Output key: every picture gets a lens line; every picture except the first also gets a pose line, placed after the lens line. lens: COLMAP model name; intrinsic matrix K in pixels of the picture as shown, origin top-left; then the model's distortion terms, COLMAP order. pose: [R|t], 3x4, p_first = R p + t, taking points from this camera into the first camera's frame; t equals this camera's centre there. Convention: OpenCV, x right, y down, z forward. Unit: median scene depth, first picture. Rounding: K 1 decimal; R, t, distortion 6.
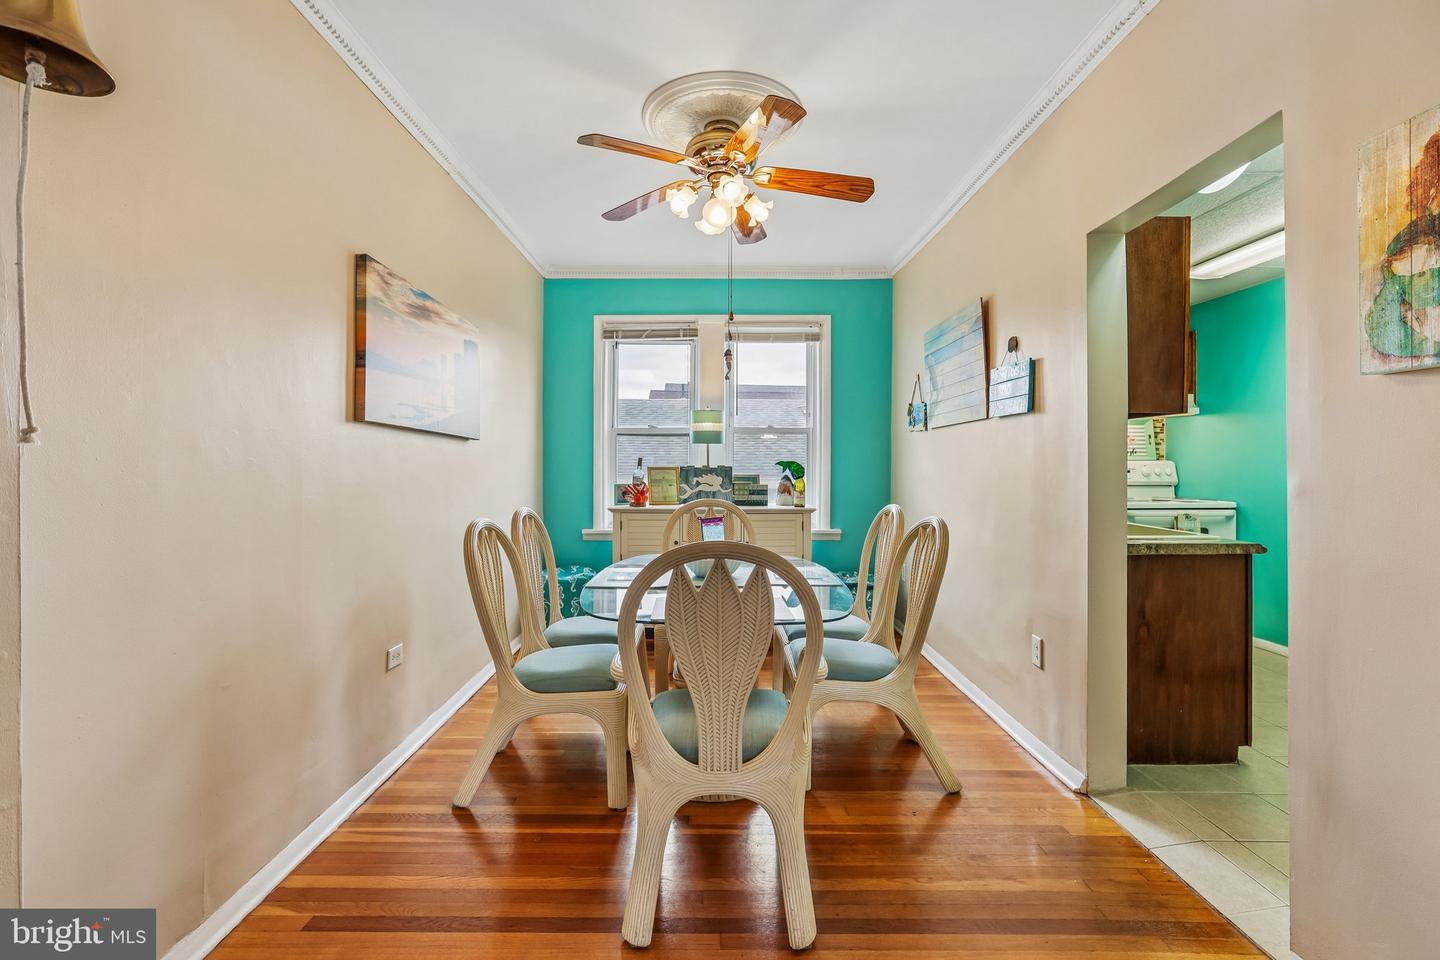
lens RADIAL K [[659.6, 0, 711.2], [0, 659.6, 460.8], [0, 0, 1]] dist [-0.029993, 0.019070]
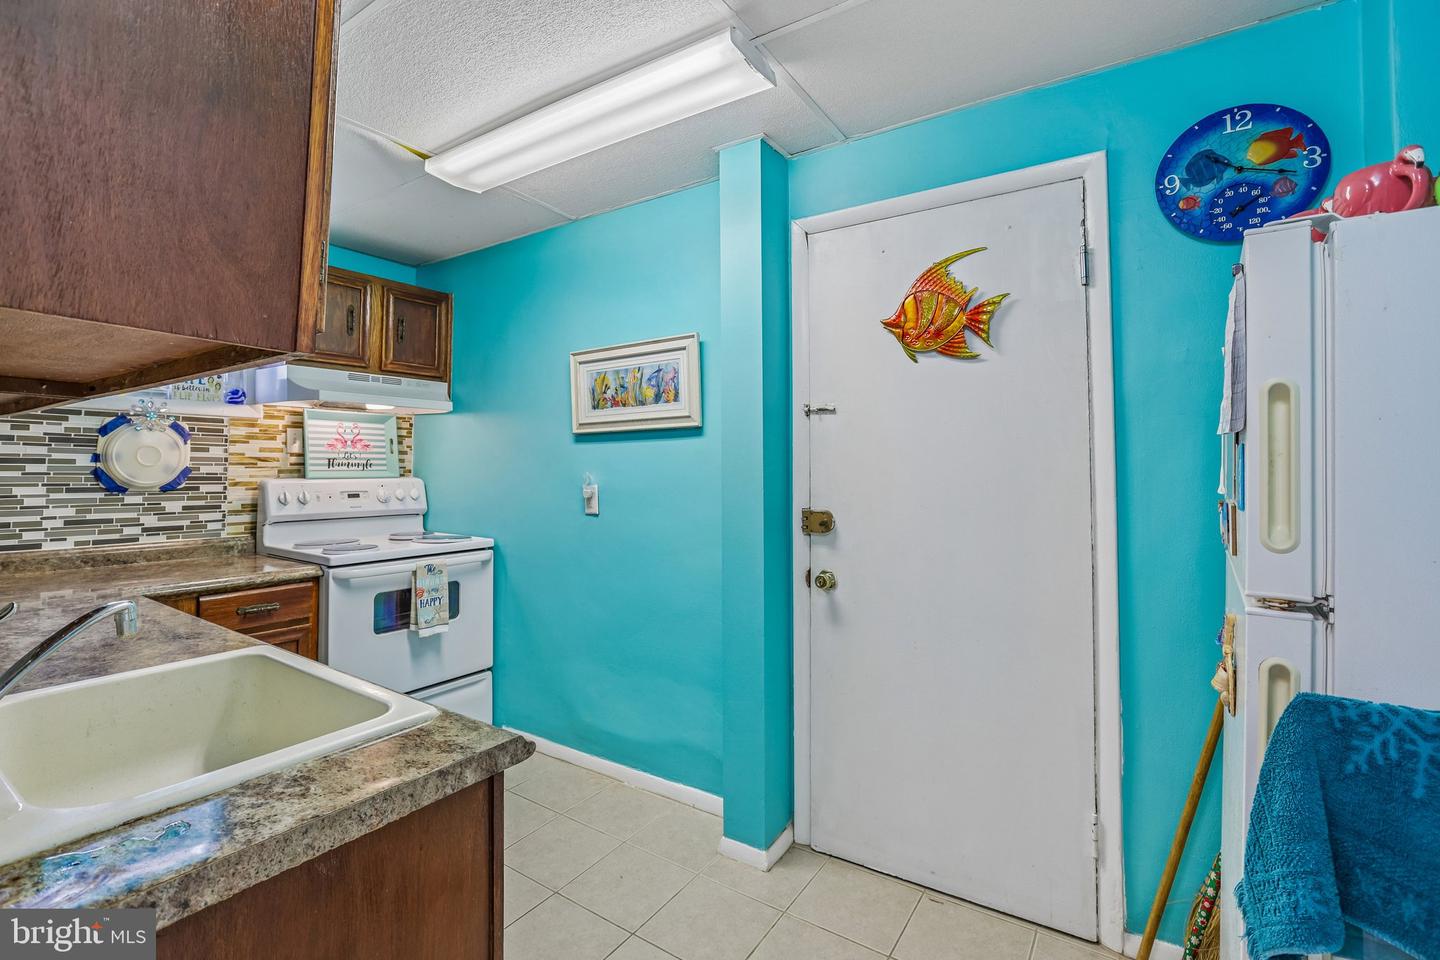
lens RADIAL K [[659.9, 0, 699.7], [0, 659.9, 452.7], [0, 0, 1]] dist [-0.058327, 0.022661]
pose [[0.569229, 0.023064, 0.821855, 0.352470], [-0.007586, 0.999711, -0.022801, -0.015268], [-0.822144, 0.006745, 0.569240, 0.419110]]
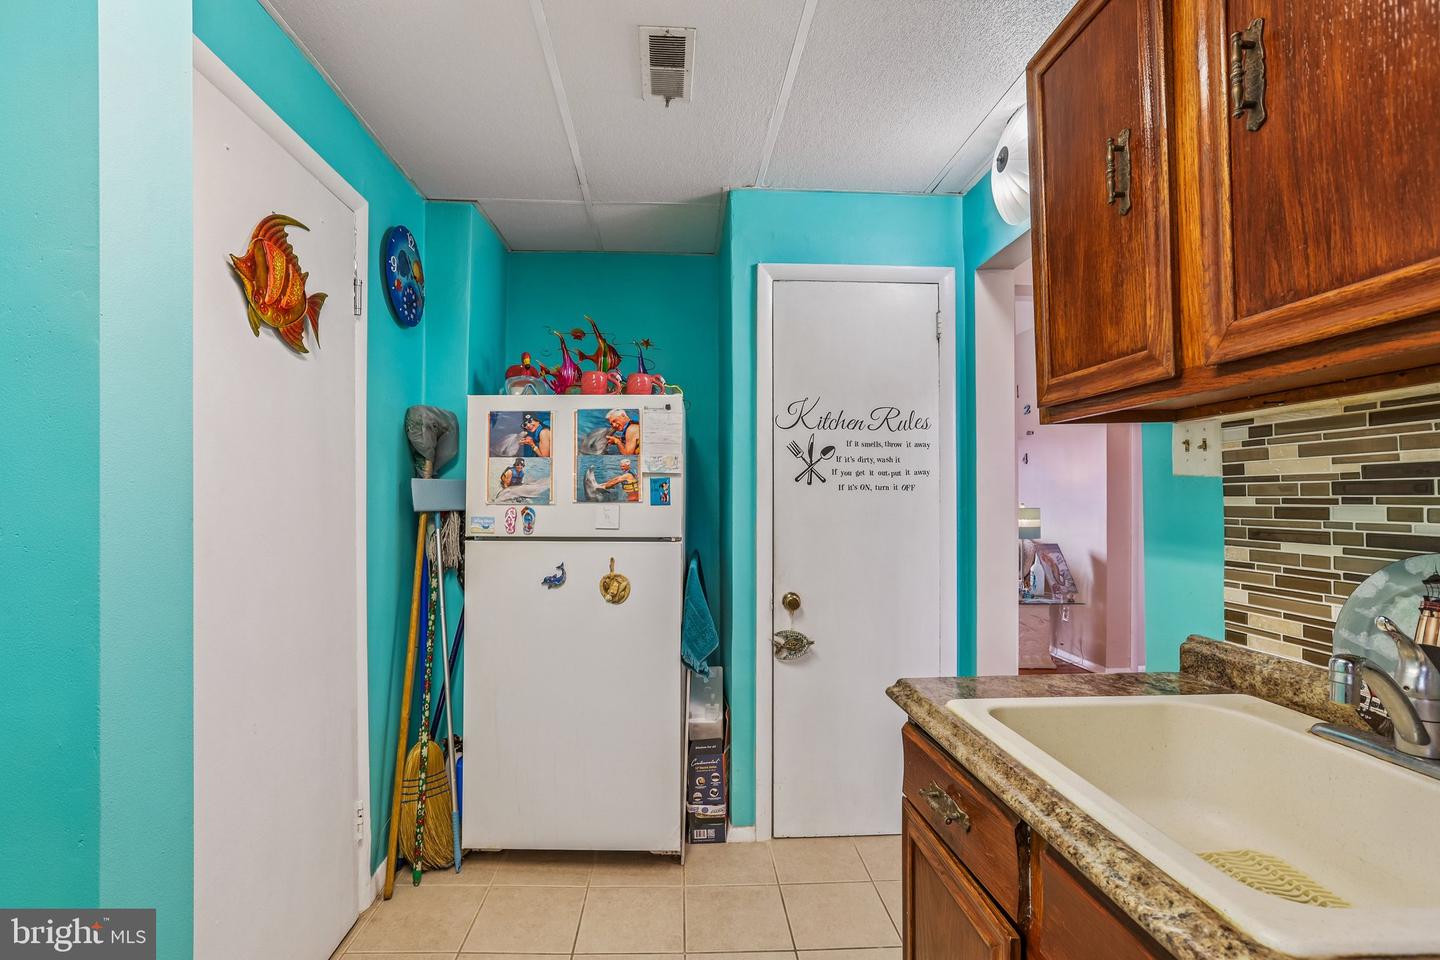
lens RADIAL K [[655.1, 0, 703.8], [0, 655.1, 466.7], [0, 0, 1]] dist [-0.054853, 0.019373]
pose [[-0.998898, -0.000734, -0.046921, 0.604888], [0.001721, 0.998632, -0.052254, -0.005716], [0.046896, -0.052278, -0.997531, 0.887811]]
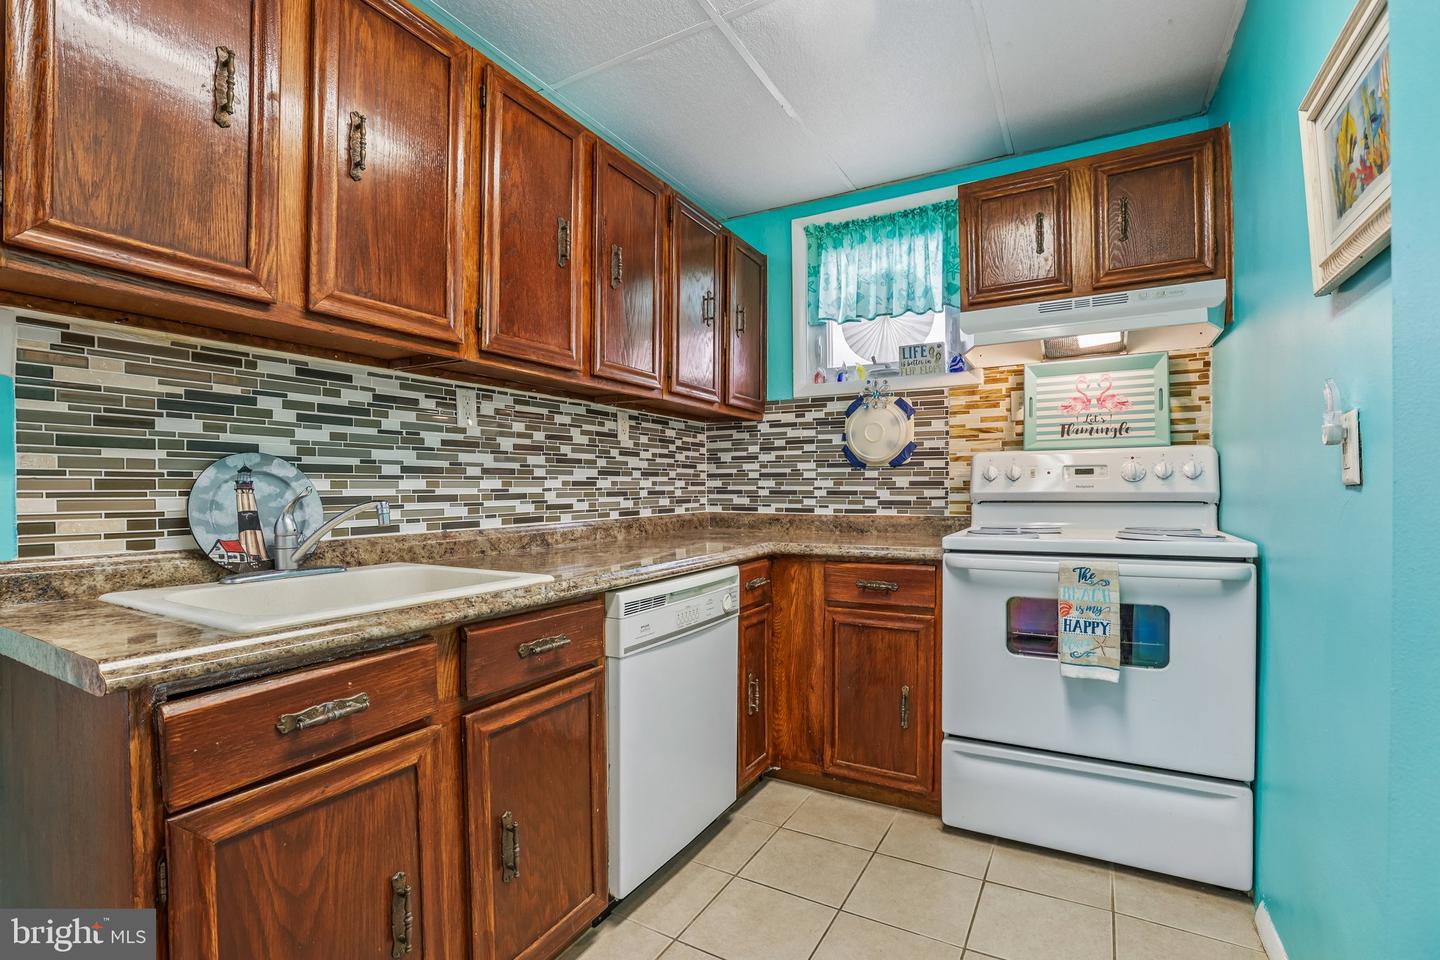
lens RADIAL K [[663.9, 0, 690.3], [0, 663.9, 492.0], [0, 0, 1]] dist [-0.048637, 0.021567]
pose [[0.862964, 0.001560, -0.505263, 0.722988], [0.004184, 0.999939, 0.010233, 0.029286], [0.505248, -0.010945, 0.862905, 0.525188]]
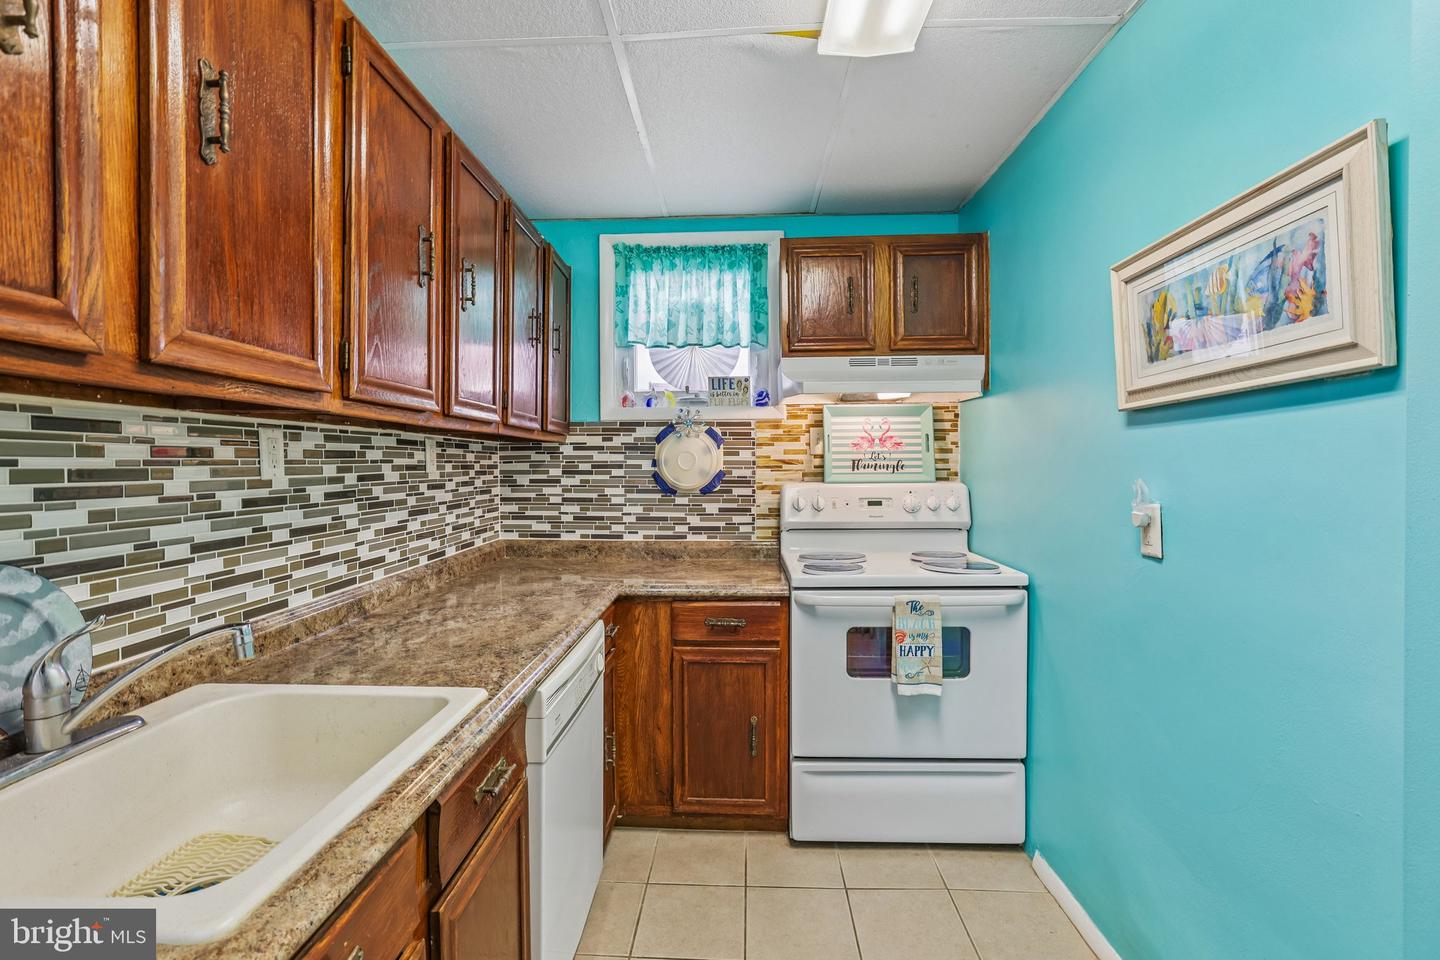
lens RADIAL K [[670.7, 0, 701.1], [0, 670.7, 479.4], [0, 0, 1]] dist [-0.039298, 0.030106]
pose [[0.998623, -0.002124, -0.052416, 0.599113], [0.003379, 0.999709, 0.023865, -0.019095], [0.052350, -0.024009, 0.998340, 0.507669]]
